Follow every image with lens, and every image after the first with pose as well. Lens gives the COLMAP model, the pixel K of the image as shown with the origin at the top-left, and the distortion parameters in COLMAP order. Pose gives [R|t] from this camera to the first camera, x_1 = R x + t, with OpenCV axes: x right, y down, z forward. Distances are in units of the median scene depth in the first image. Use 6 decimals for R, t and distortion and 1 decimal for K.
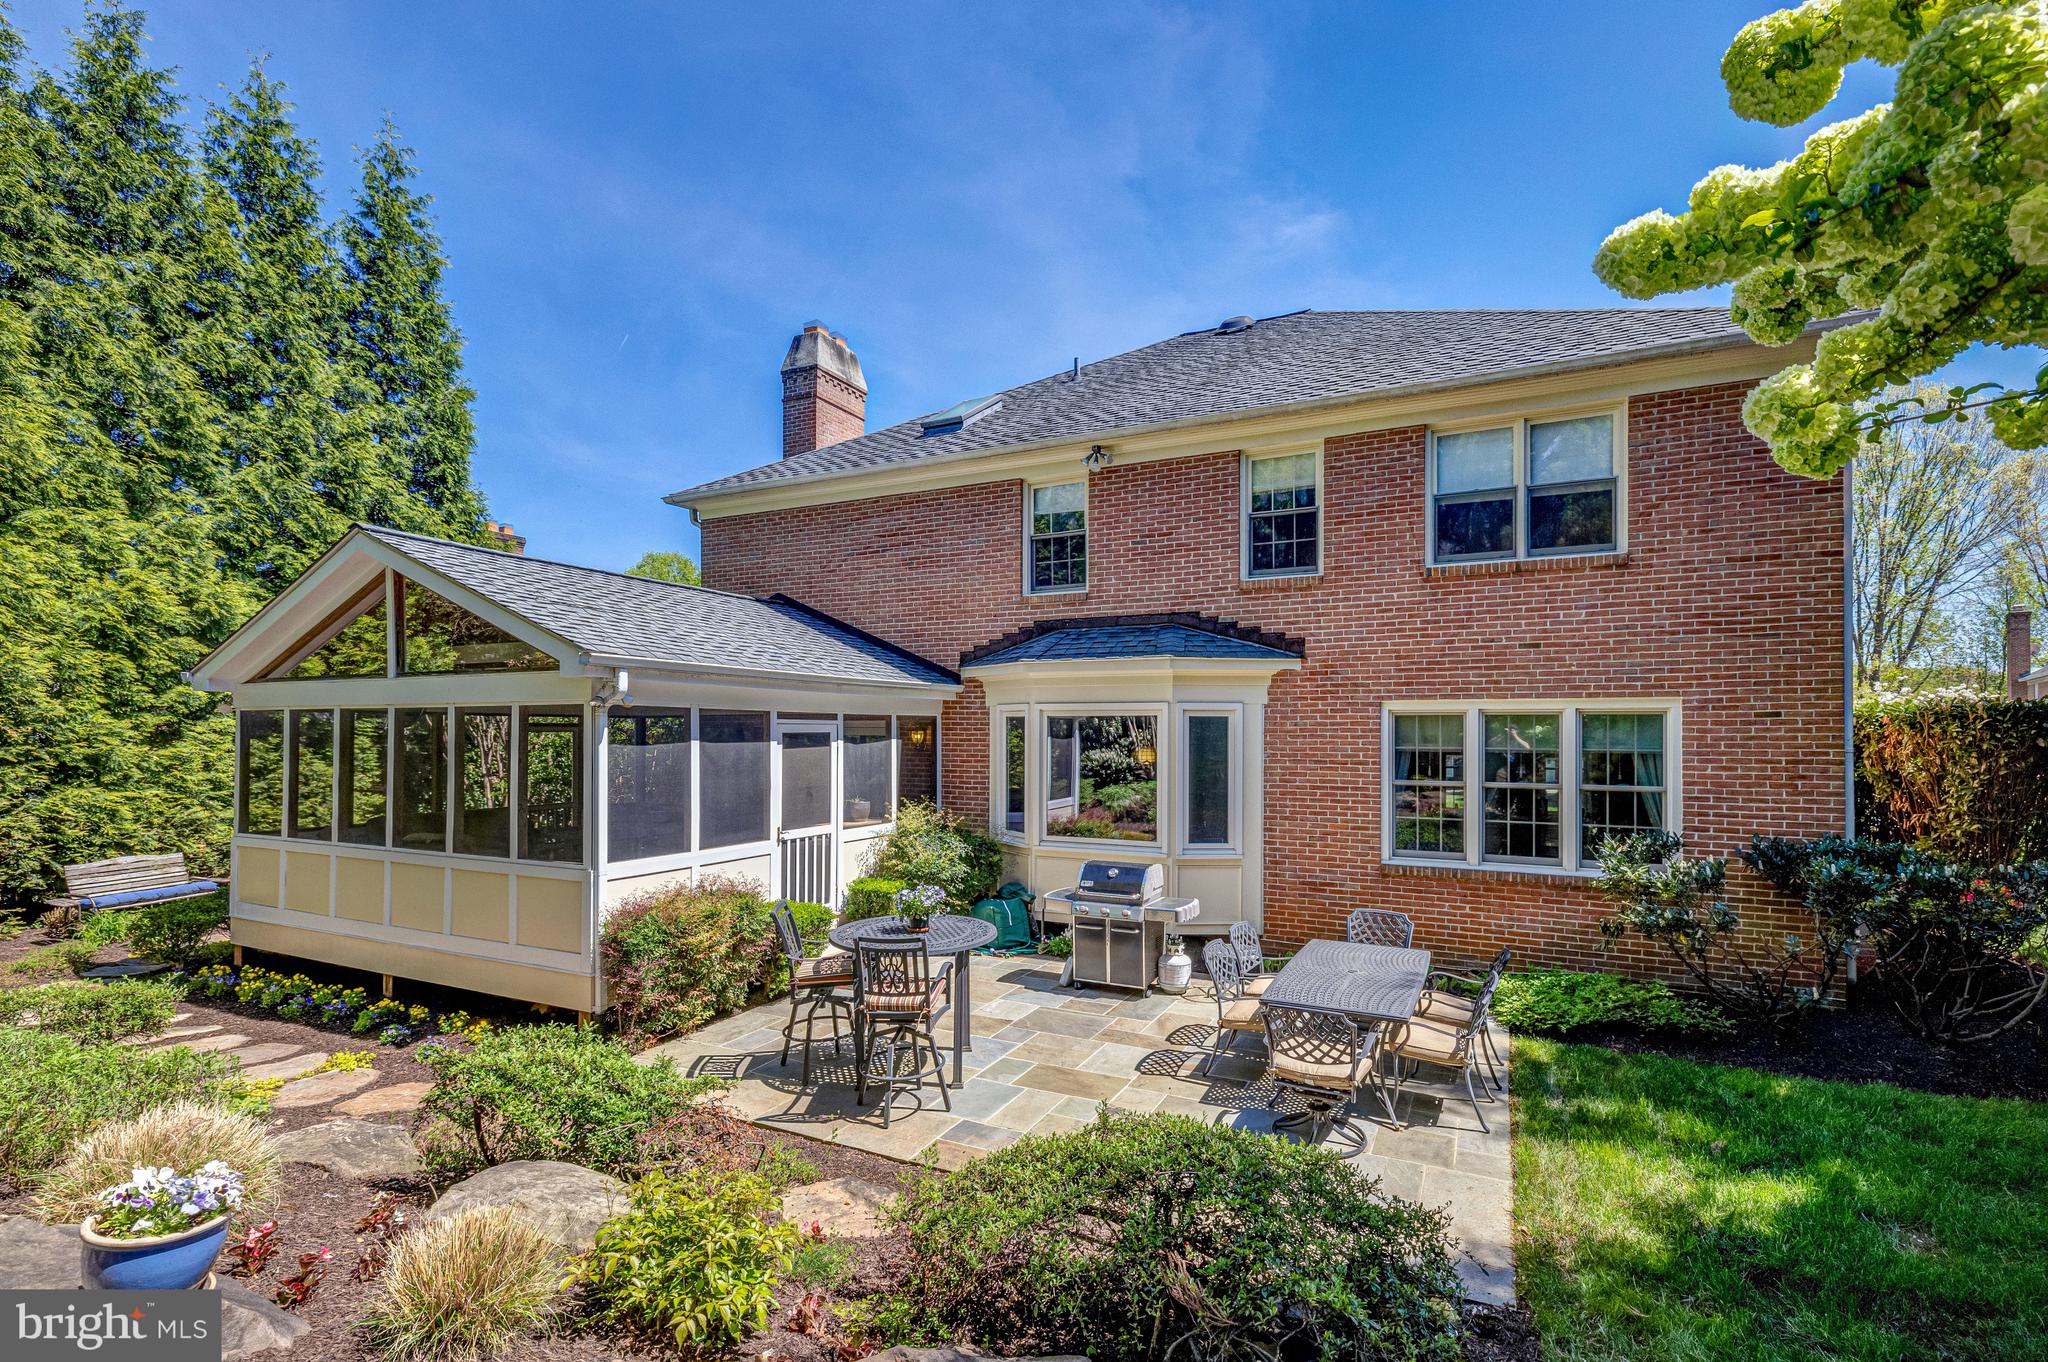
lens RADIAL K [[954.6, 0, 1024.2], [0, 954.6, 728.3], [0, 0, 1]] dist [-0.000015, -0.000105]
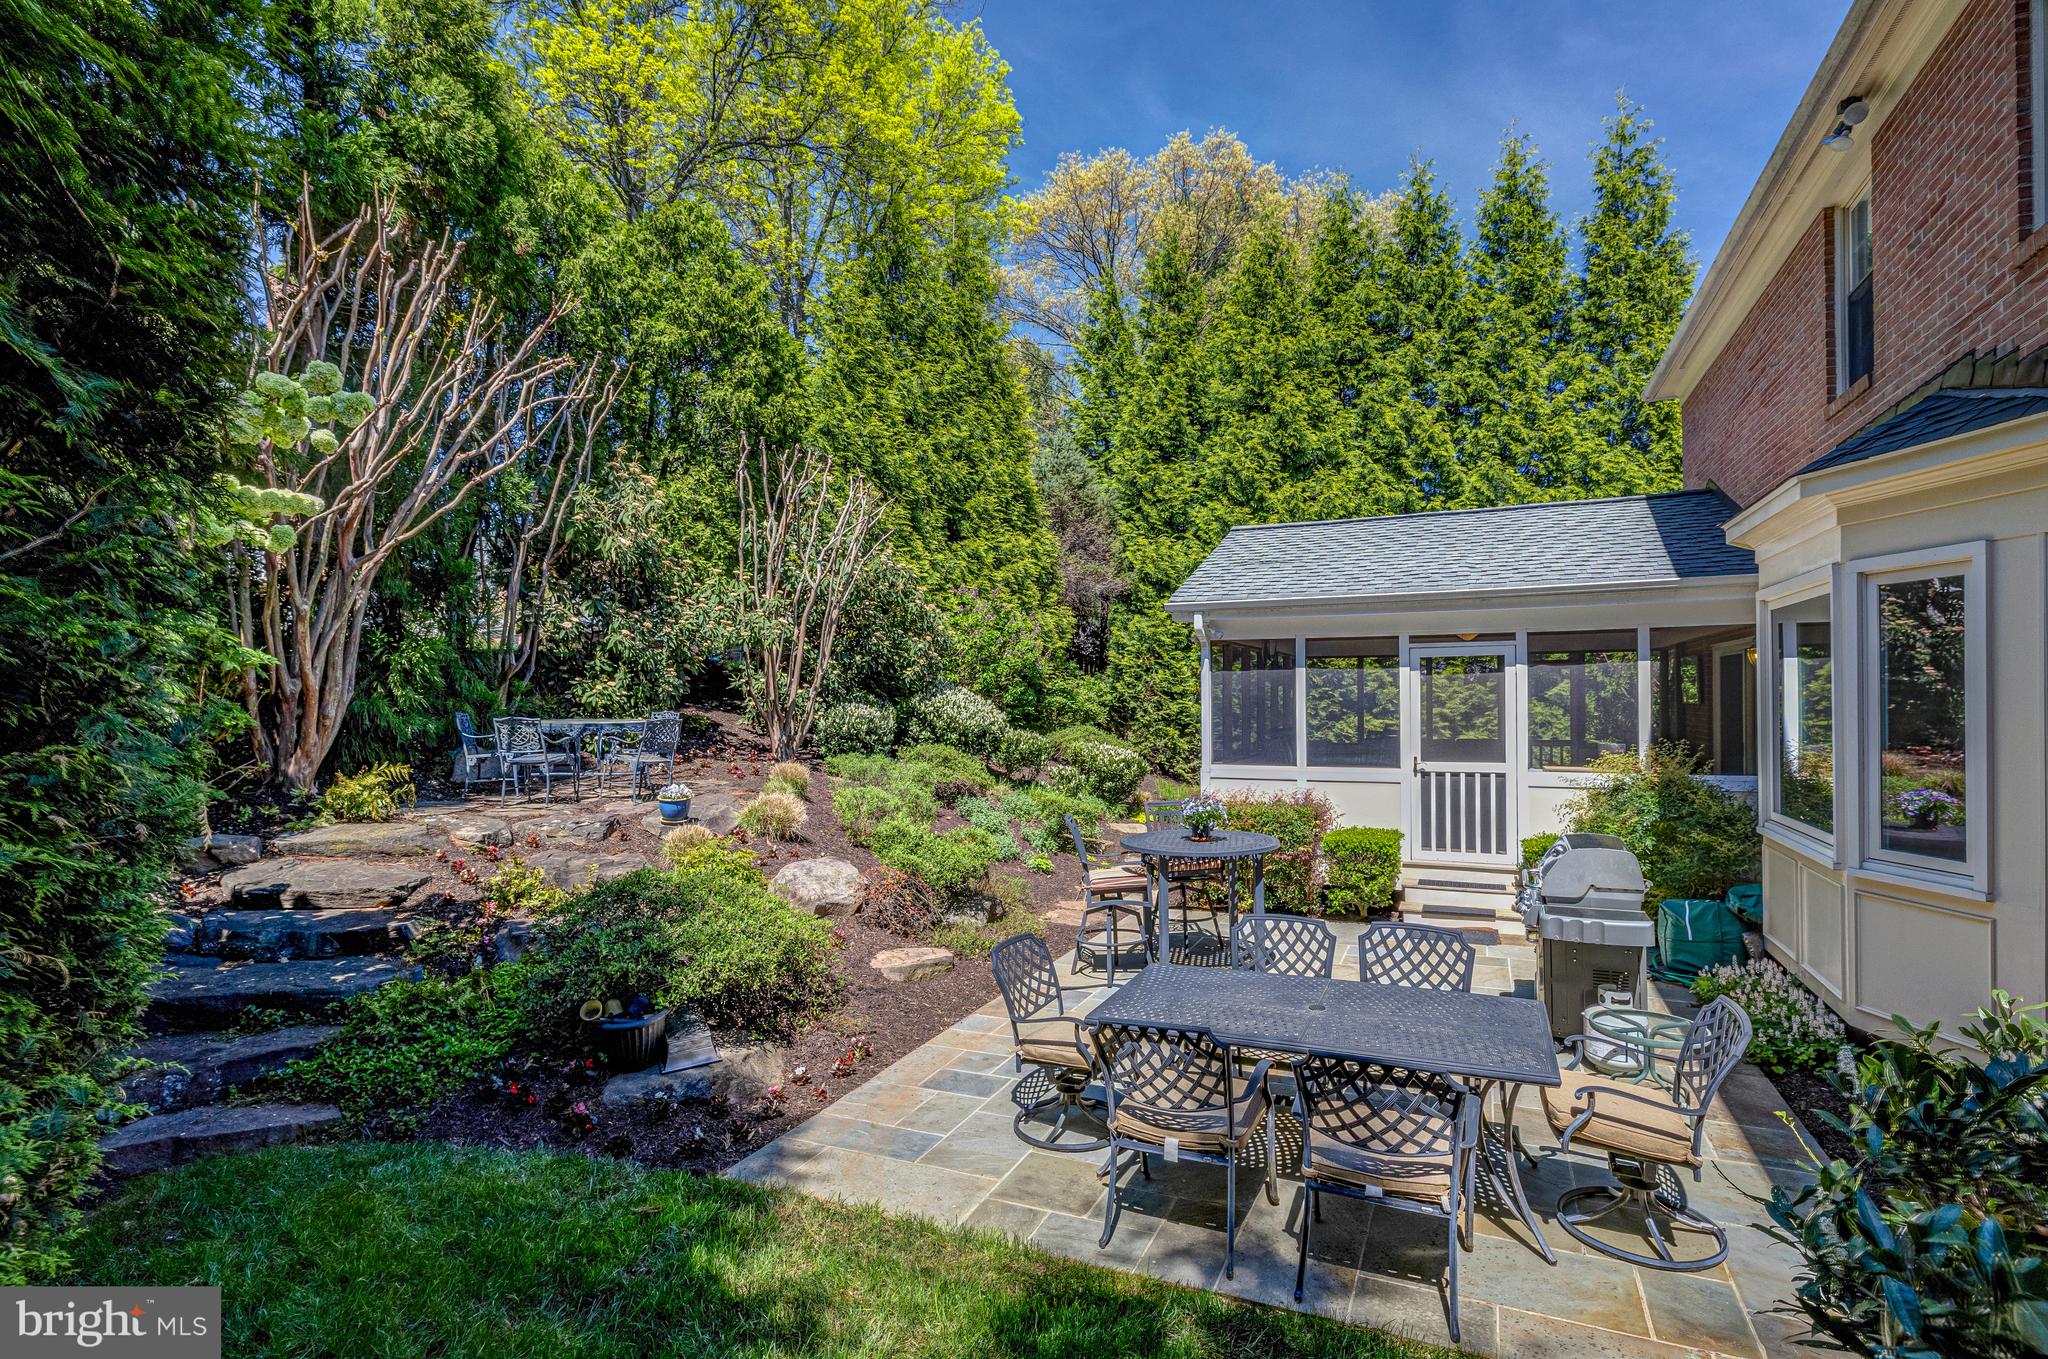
lens RADIAL K [[955.6, 0, 1022.2], [0, 955.6, 685.4], [0, 0, 1]] dist [-0.000141, 0.000064]
pose [[0.025872, -0.015134, -0.999551, 0.679348], [0.010151, 0.999838, -0.014875, 0.042046], [0.999614, -0.009762, 0.026022, 0.574883]]
